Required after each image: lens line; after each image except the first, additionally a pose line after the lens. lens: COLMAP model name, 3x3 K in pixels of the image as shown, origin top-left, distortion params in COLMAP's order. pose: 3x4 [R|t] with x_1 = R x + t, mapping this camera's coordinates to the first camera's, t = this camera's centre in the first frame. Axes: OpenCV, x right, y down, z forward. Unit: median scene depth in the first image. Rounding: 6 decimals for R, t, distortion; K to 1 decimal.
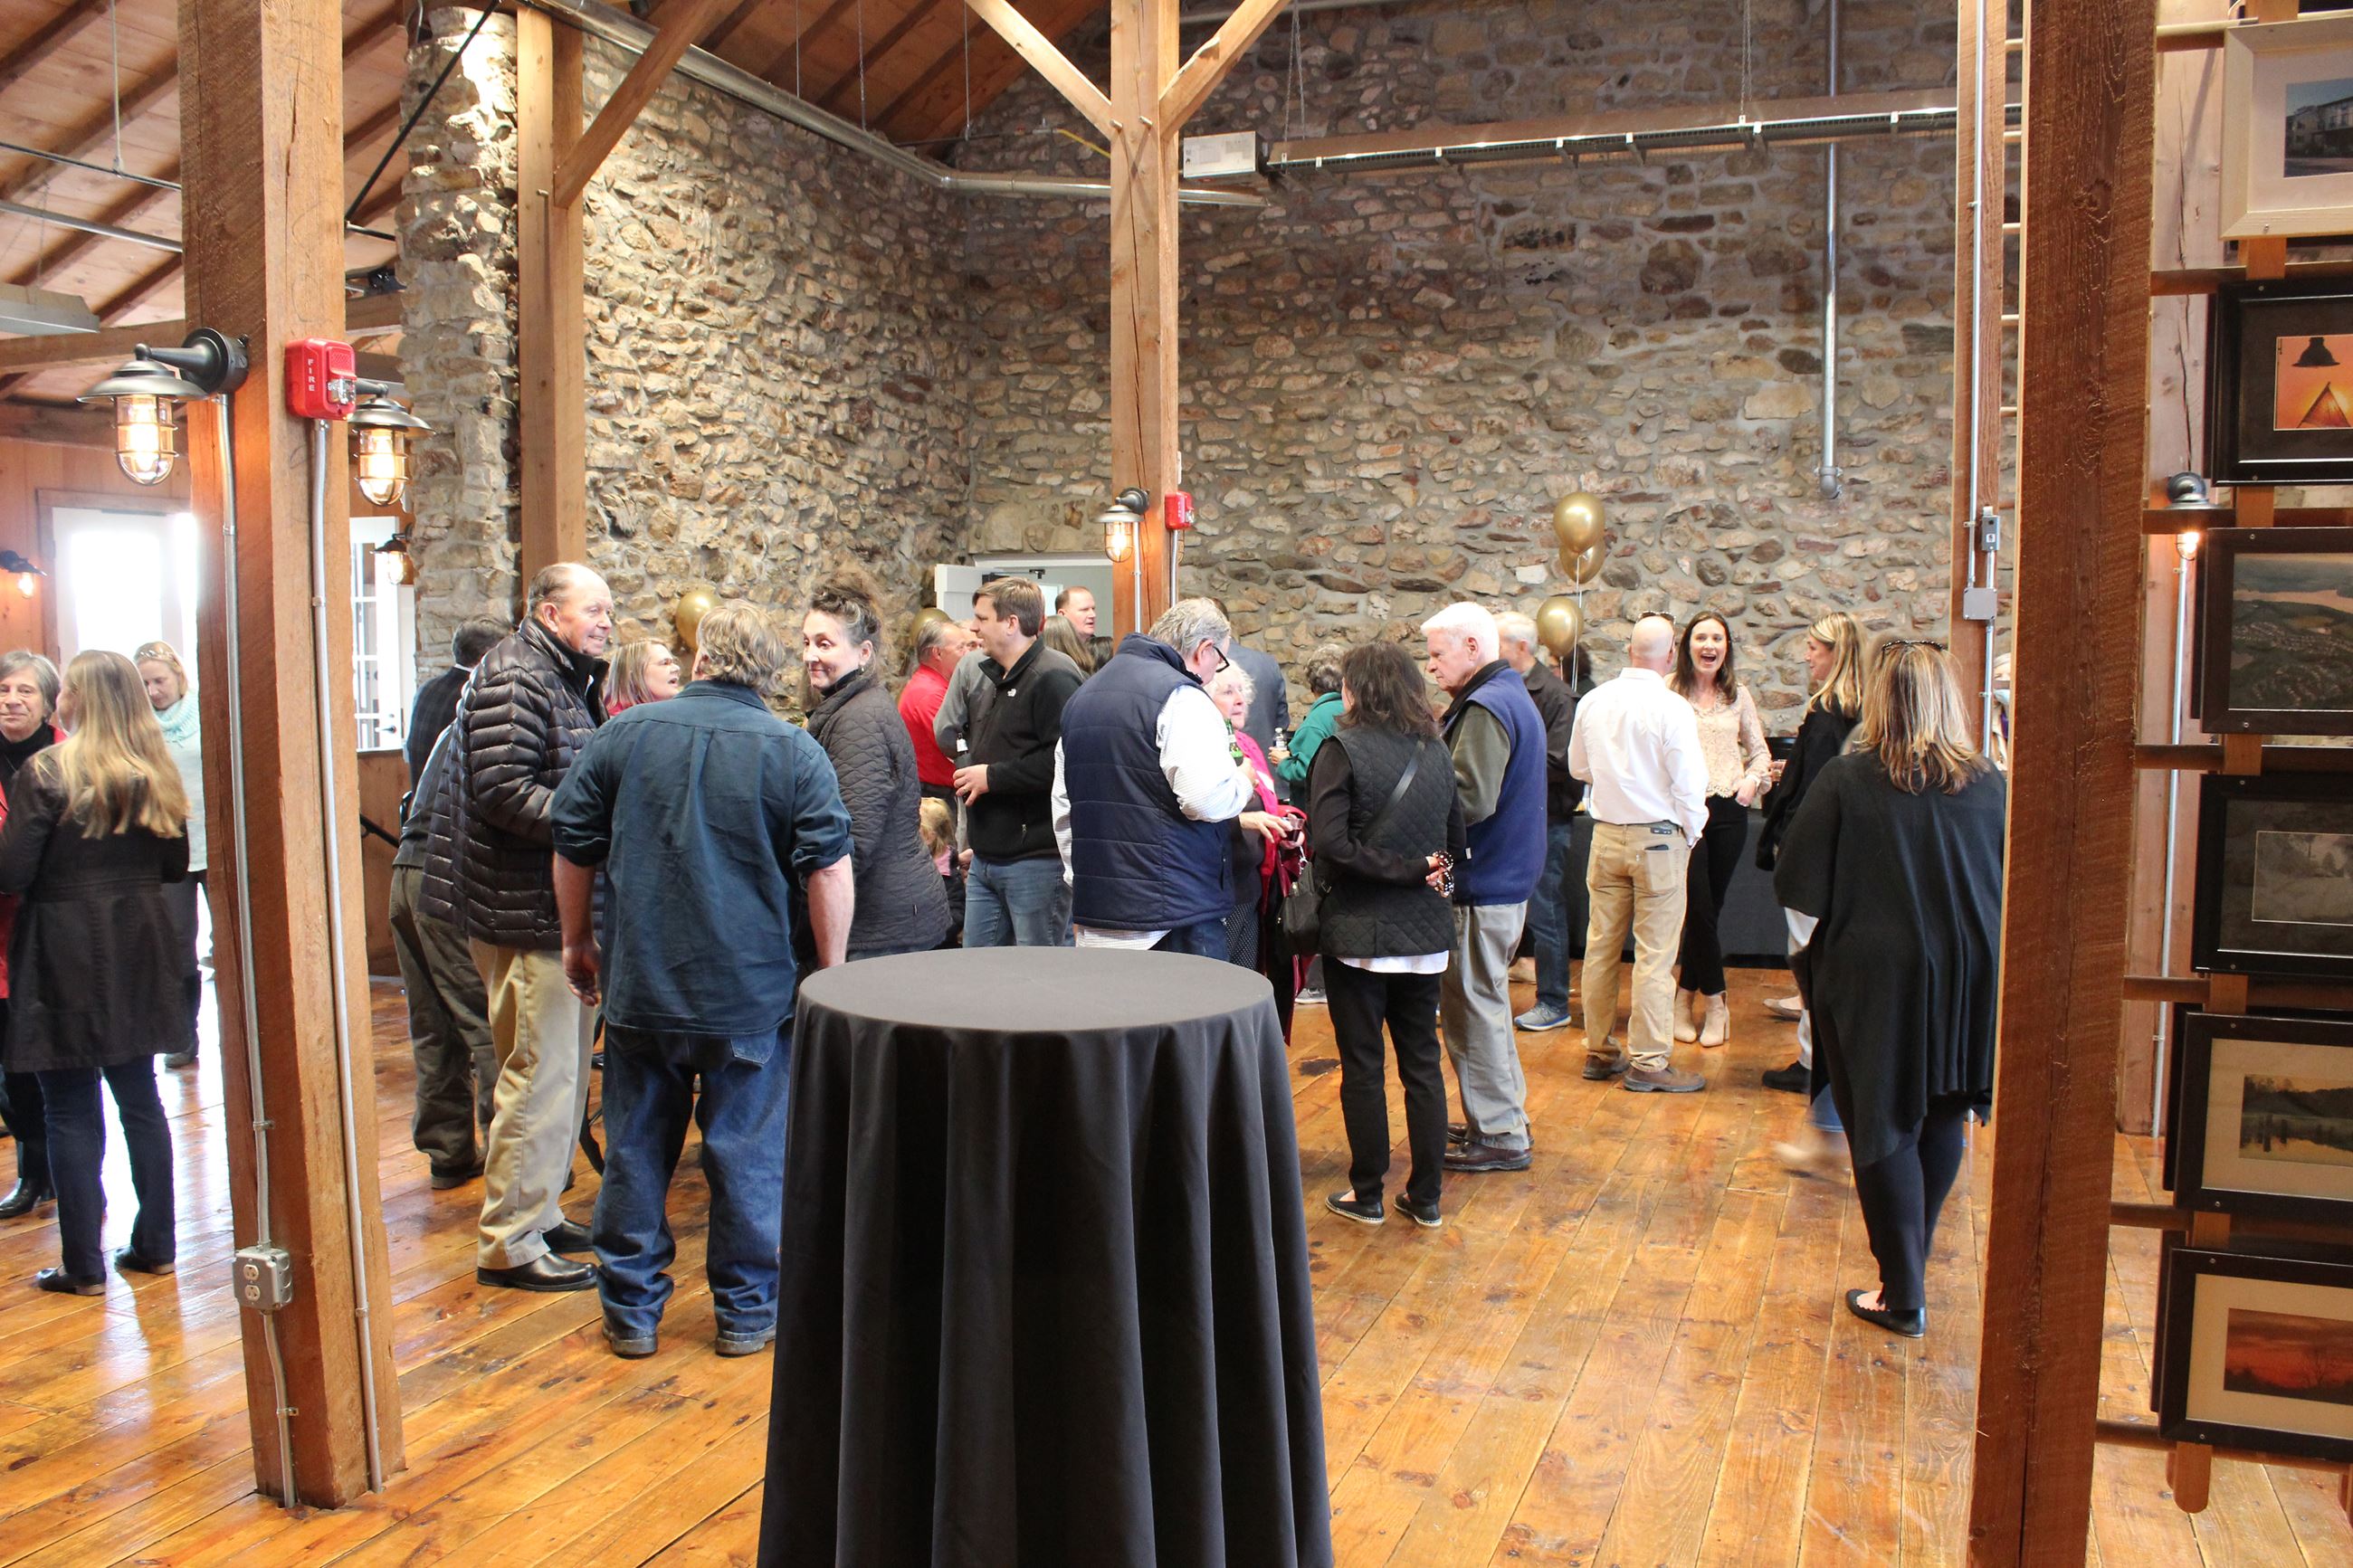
lens RADIAL K [[1934.3, 0, 1176.5], [0, 1934.3, 784.0], [0, 0, 1]] dist [-0.186764, 0.172895]
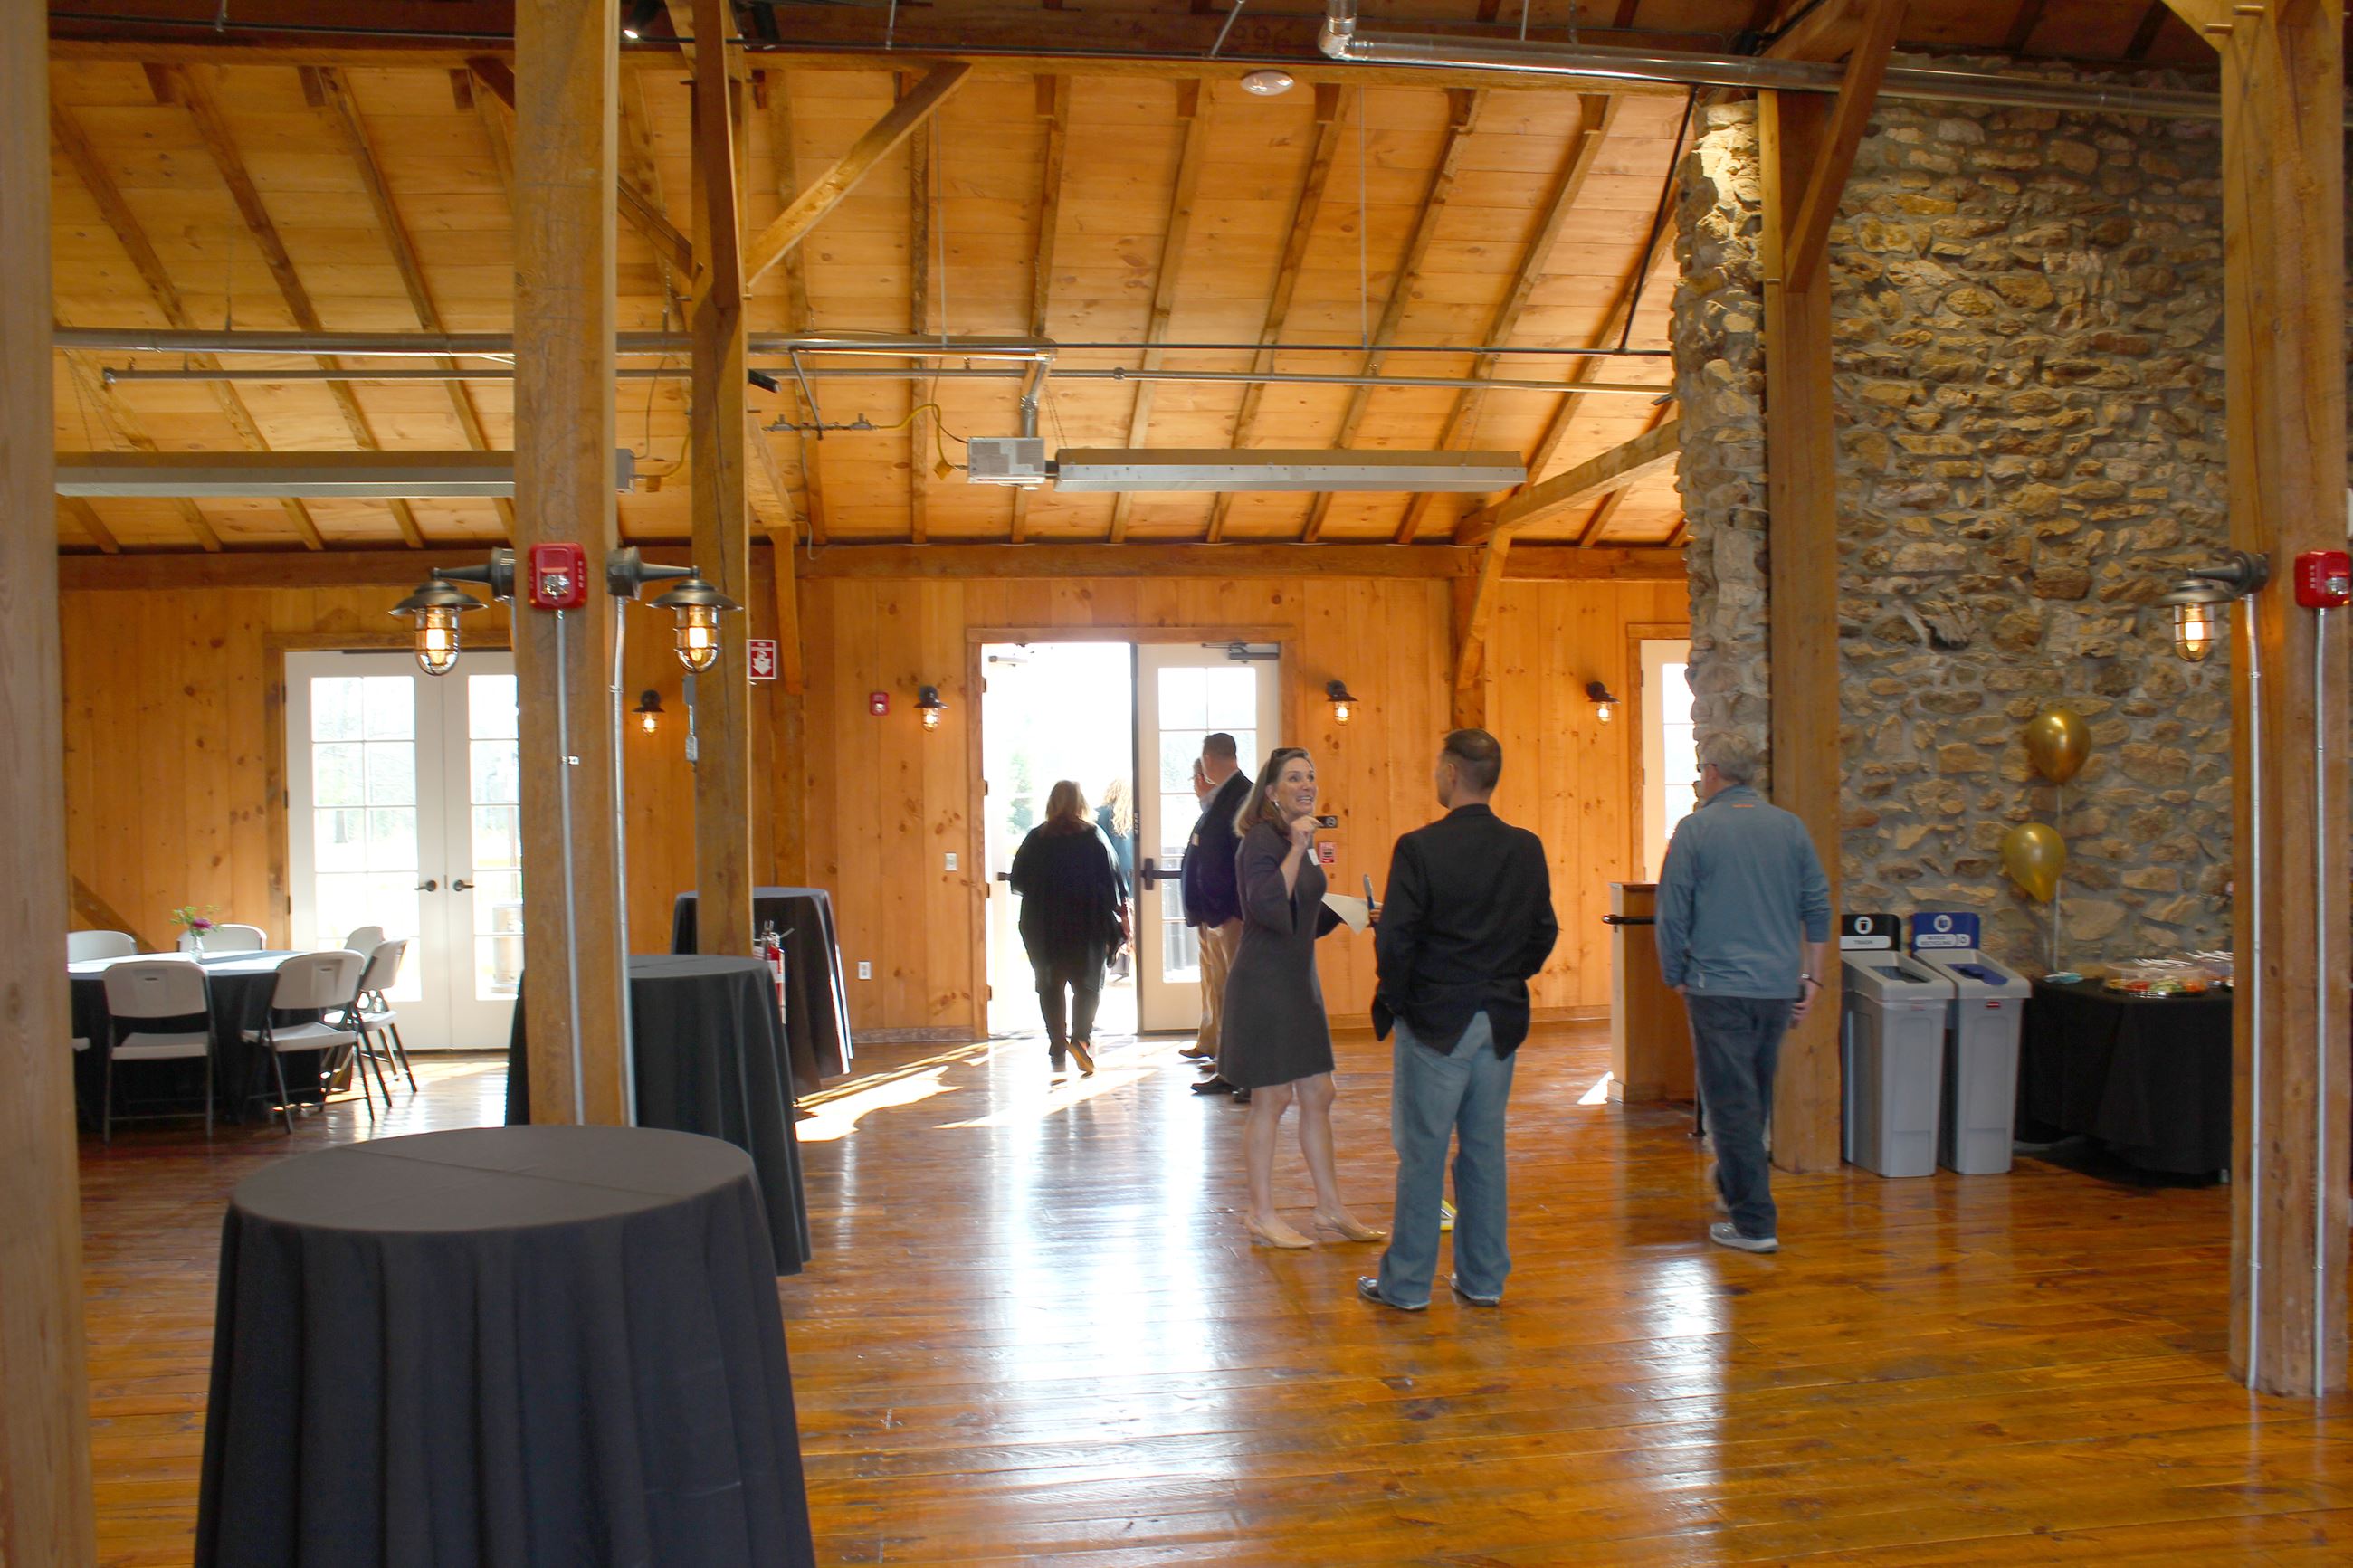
lens RADIAL K [[1934.3, 0, 1176.5], [0, 1934.3, 784.0], [0, 0, 1]] dist [-0.186764, 0.172895]
pose [[0.472839, 0.004262, -0.881138, 0.294095], [-0.056237, 0.998096, -0.025350, -0.026628], [0.879352, 0.061539, 0.472179, 0.283845]]
